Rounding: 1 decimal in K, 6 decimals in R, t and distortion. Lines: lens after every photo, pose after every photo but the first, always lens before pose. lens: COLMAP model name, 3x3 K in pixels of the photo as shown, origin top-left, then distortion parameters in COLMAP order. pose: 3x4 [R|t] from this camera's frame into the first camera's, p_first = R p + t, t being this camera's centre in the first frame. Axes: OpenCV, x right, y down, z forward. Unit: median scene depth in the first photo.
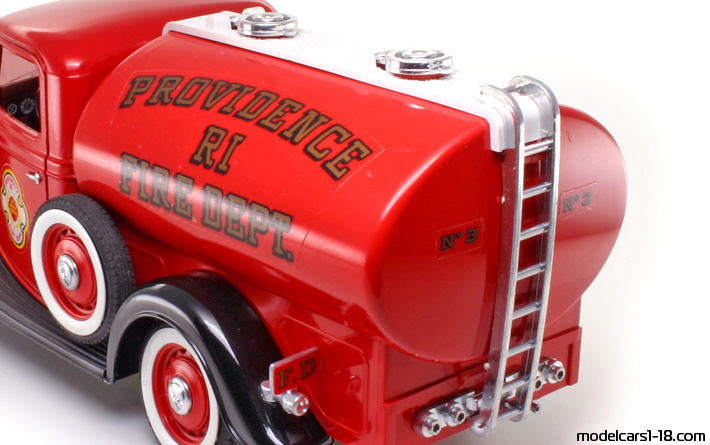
lens RADIAL K [[1272.2, 0, 355.0], [0, 1272.2, 222.5], [0, 0, 1]] dist [-0.174925, -0.001837]
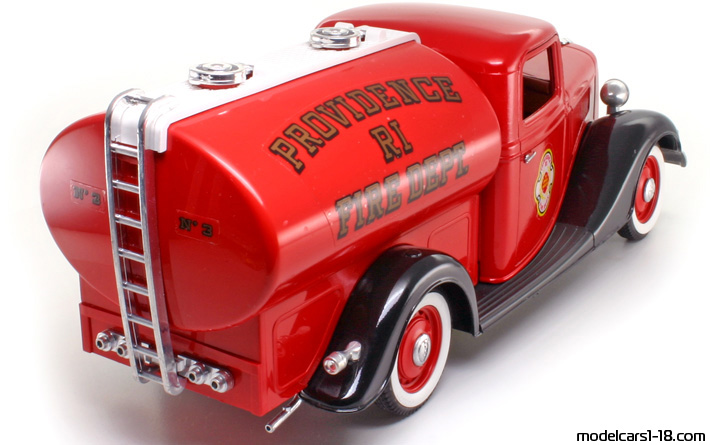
lens RADIAL K [[1272.2, 0, 355.0], [0, 1272.2, 222.5], [0, 0, 1]] dist [-0.174925, -0.001837]
pose [[-0.135822, -0.356688, 0.924298, -1.208550], [0.395436, 0.835891, 0.380679, -0.452055], [-0.908396, 0.417205, 0.027515, 1.024571]]
